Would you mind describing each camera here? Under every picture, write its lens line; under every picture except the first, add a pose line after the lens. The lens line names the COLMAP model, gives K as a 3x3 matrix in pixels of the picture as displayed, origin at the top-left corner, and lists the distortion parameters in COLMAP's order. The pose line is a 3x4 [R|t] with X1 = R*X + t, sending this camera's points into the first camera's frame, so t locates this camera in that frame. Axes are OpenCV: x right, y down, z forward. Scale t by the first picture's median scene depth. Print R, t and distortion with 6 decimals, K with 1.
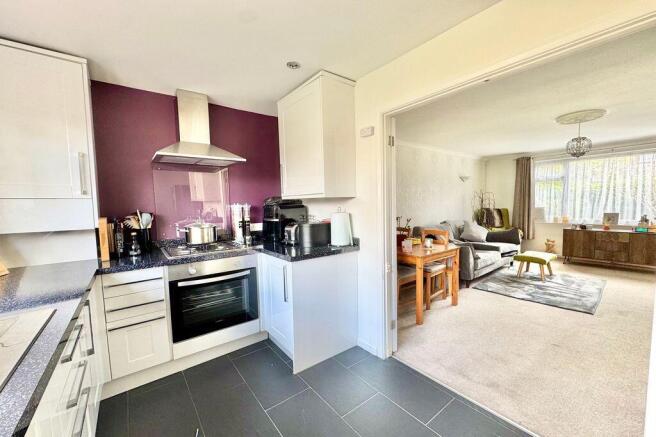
lens RADIAL K [[266.0, 0, 328.0], [0, 266.0, 218.5], [0, 0, 1]] dist [-0.000864, -0.000029]
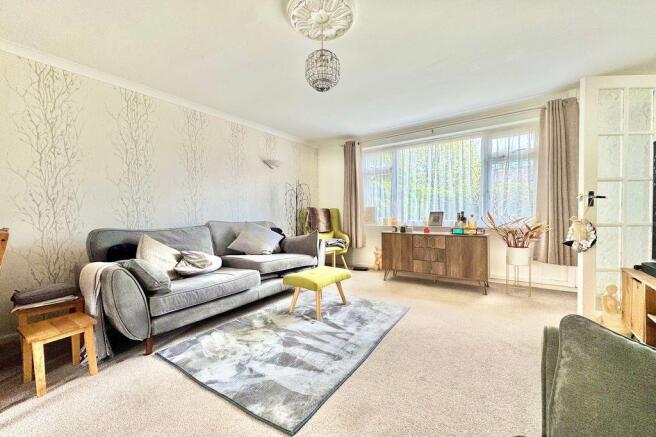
lens RADIAL K [[266.0, 0, 328.0], [0, 266.0, 218.5], [0, 0, 1]] dist [-0.000864, -0.000029]
pose [[0.954236, 0.005110, 0.299011, 0.517534], [0.009323, 0.998860, -0.046822, 0.033475], [-0.298909, 0.047467, 0.953100, 0.334489]]
